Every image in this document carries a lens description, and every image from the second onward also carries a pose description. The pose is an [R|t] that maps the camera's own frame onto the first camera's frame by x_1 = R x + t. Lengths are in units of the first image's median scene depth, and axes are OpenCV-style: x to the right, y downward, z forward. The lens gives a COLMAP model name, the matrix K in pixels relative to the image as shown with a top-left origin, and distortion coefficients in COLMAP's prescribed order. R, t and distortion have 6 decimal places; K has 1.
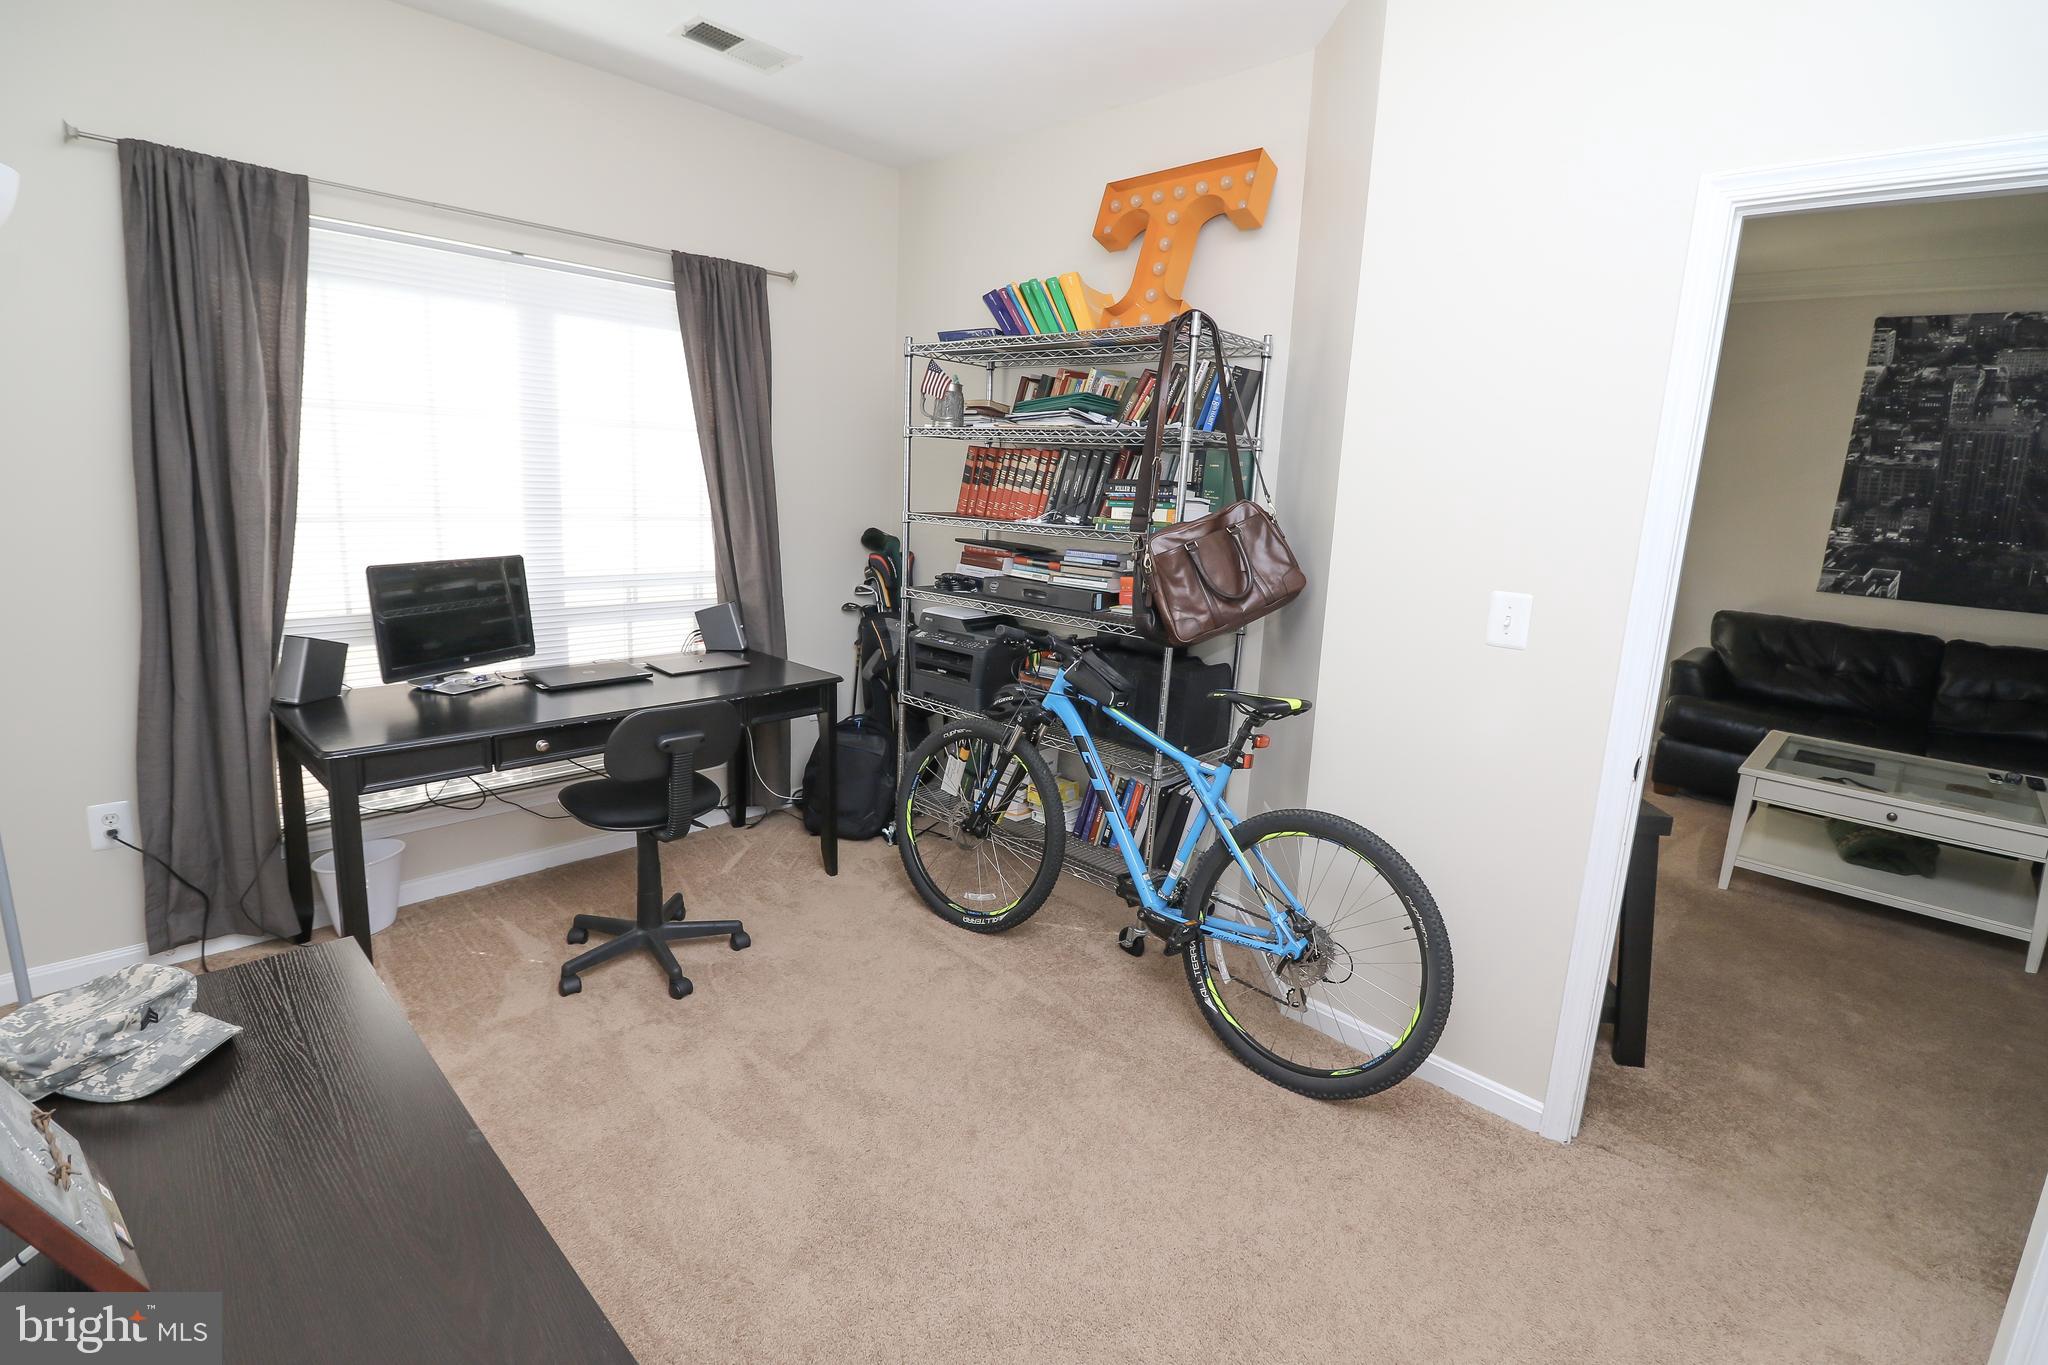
lens RADIAL K [[939.8, 0, 1025.8], [0, 939.8, 658.9], [0, 0, 1]] dist [-0.000564, -0.011699]
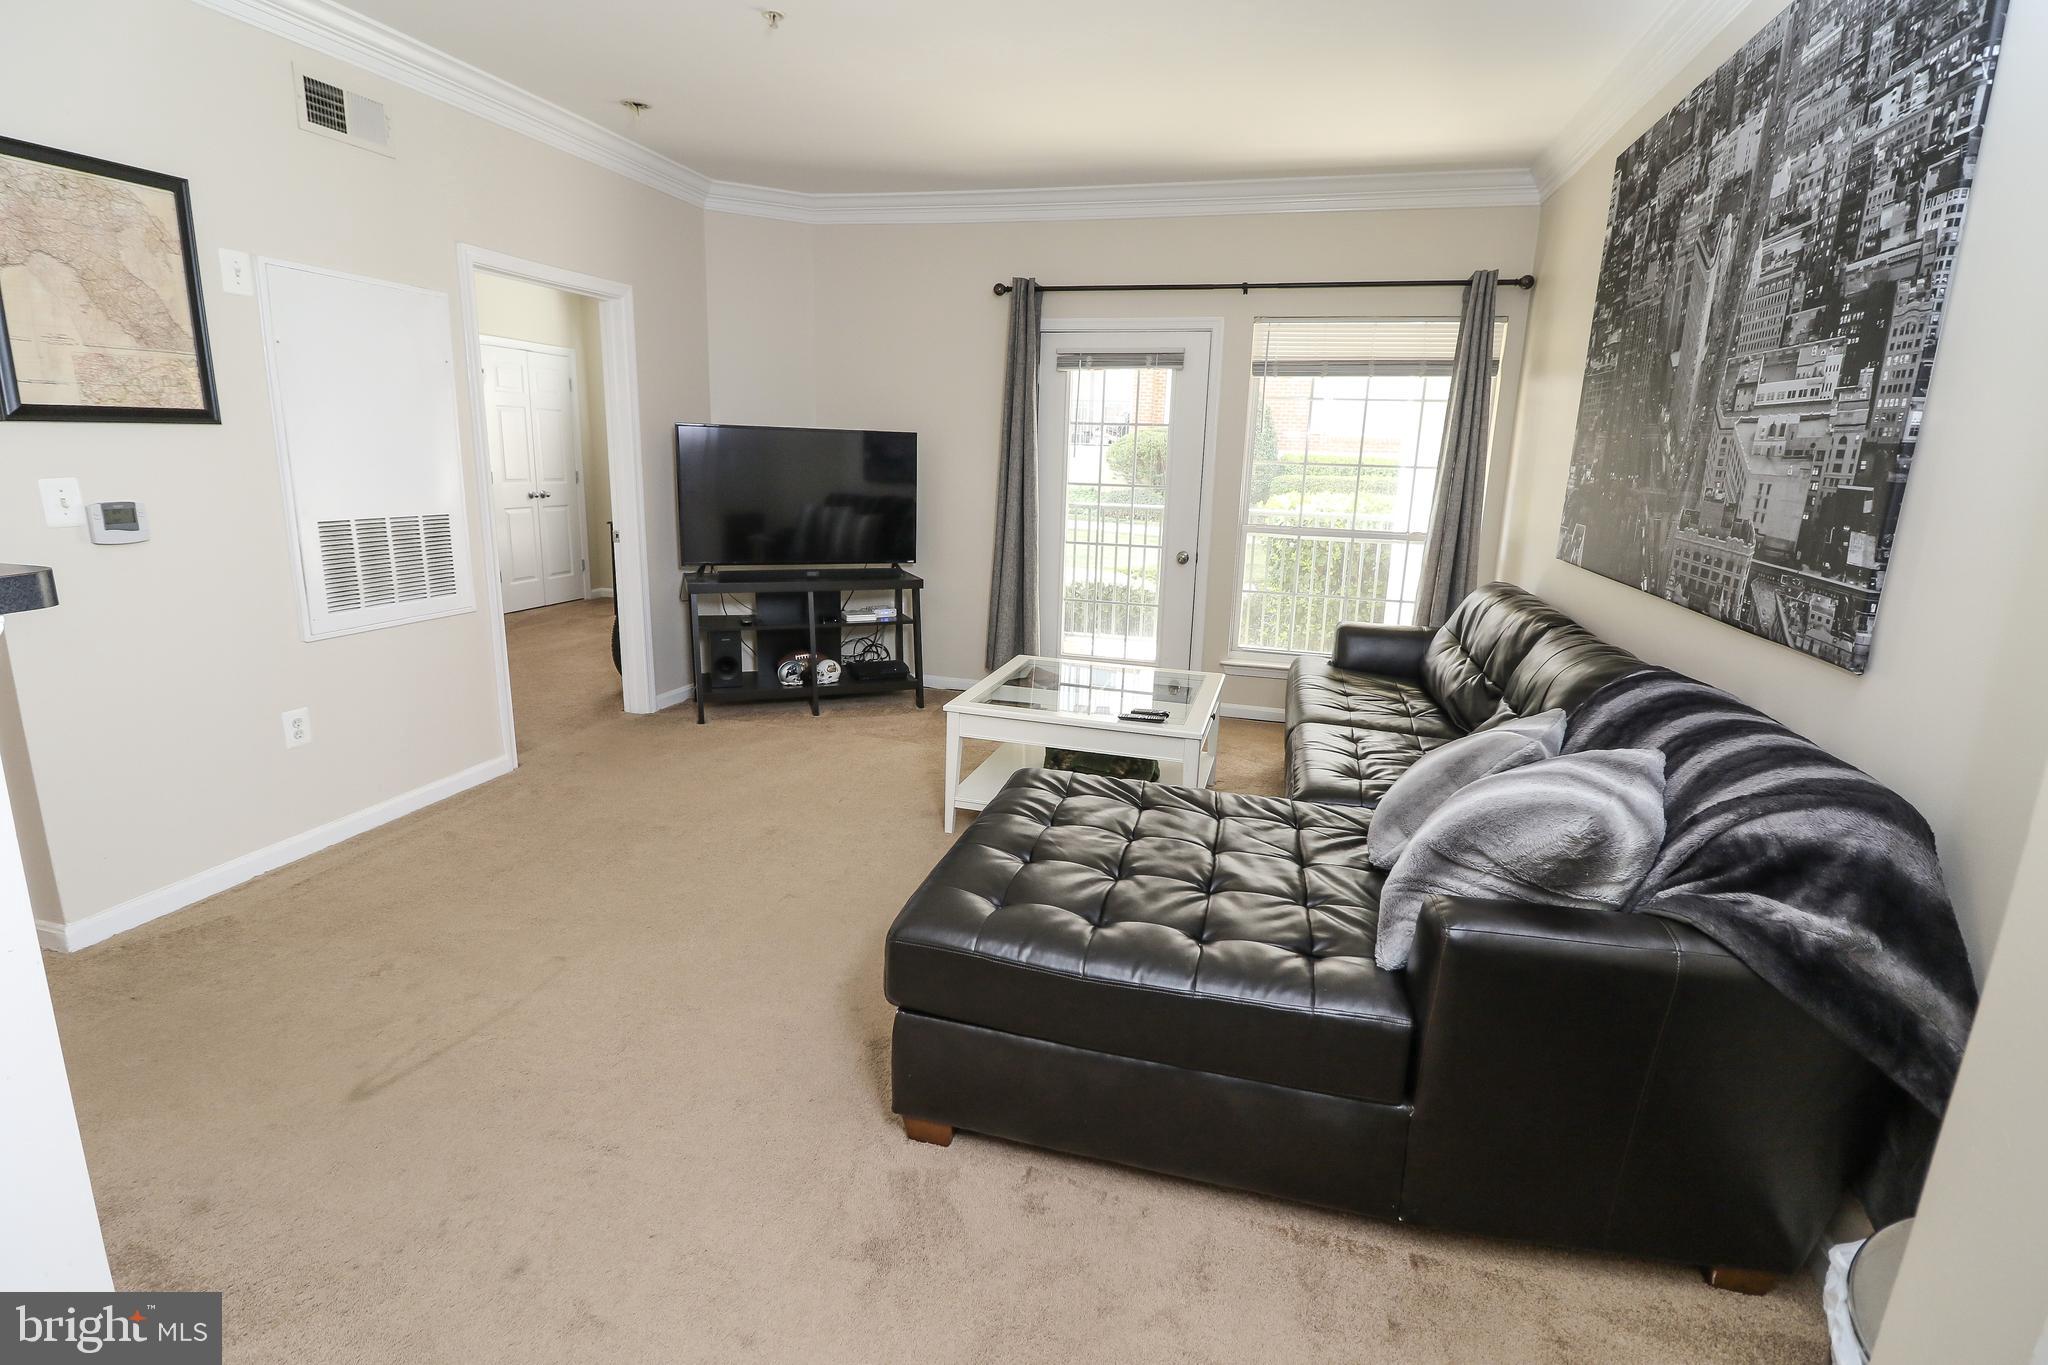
lens RADIAL K [[939.8, 0, 1025.8], [0, 939.8, 658.9], [0, 0, 1]] dist [-0.000564, -0.011699]
pose [[0.475285, 0.161107, -0.864956, 1.424617], [-0.179391, 0.980186, 0.083996, 0.016865], [0.861349, 0.115243, 0.494769, 0.339402]]
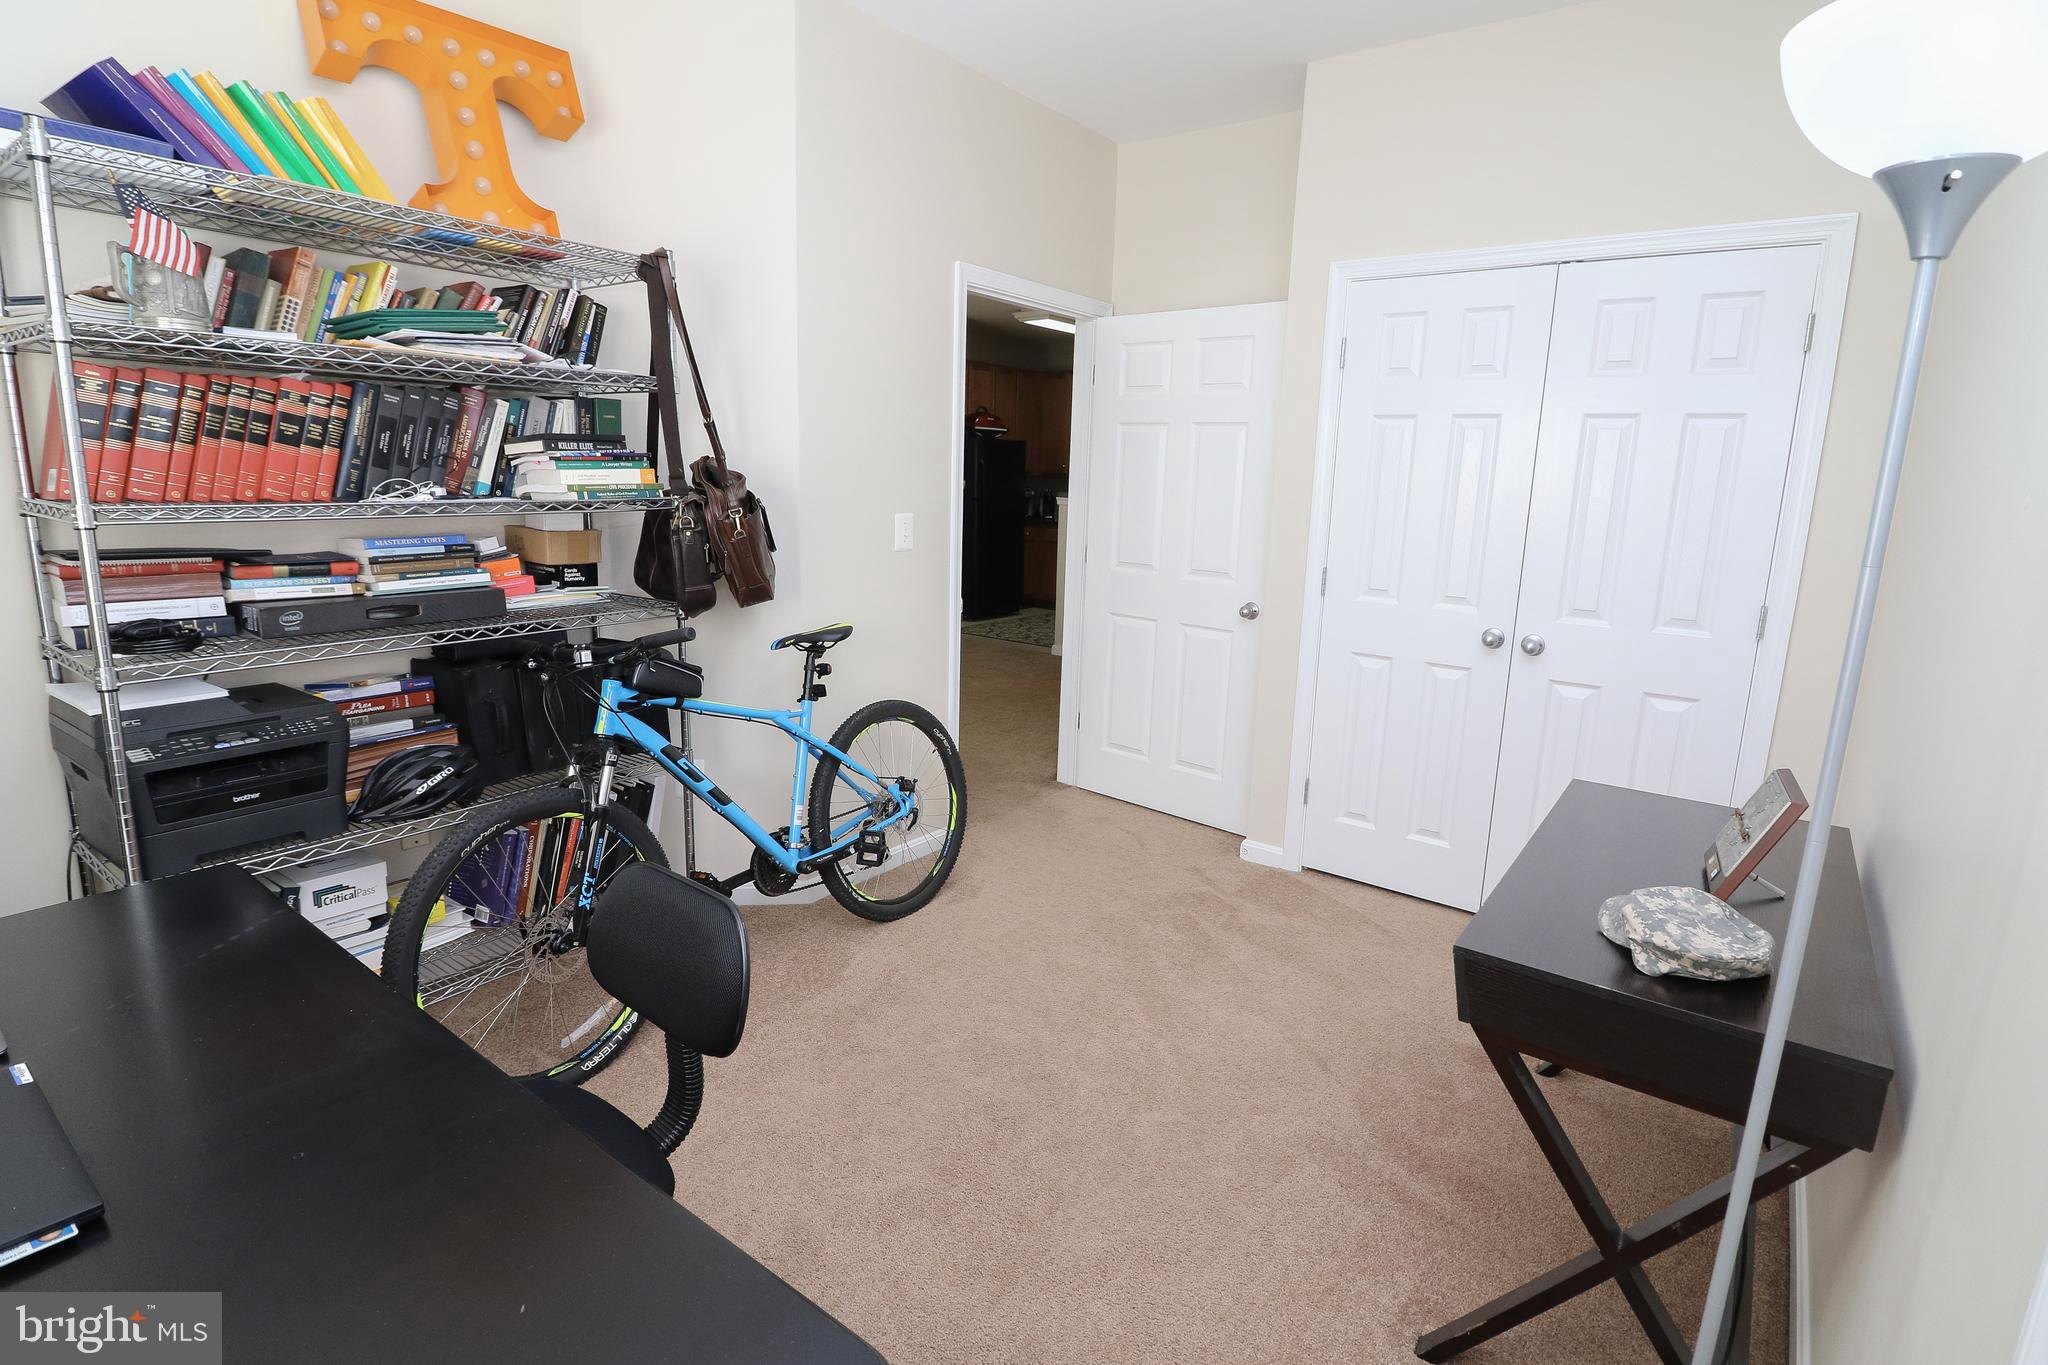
lens RADIAL K [[994.0, 0, 1046.7], [0, 994.0, 640.5], [0, 0, 1]] dist [-0.000136, -0.000001]
pose [[-0.122433, -0.219855, 0.967819, -0.492304], [0.152764, 0.959360, 0.237259, -0.099390], [-0.980649, 0.176896, -0.083871, 0.433264]]
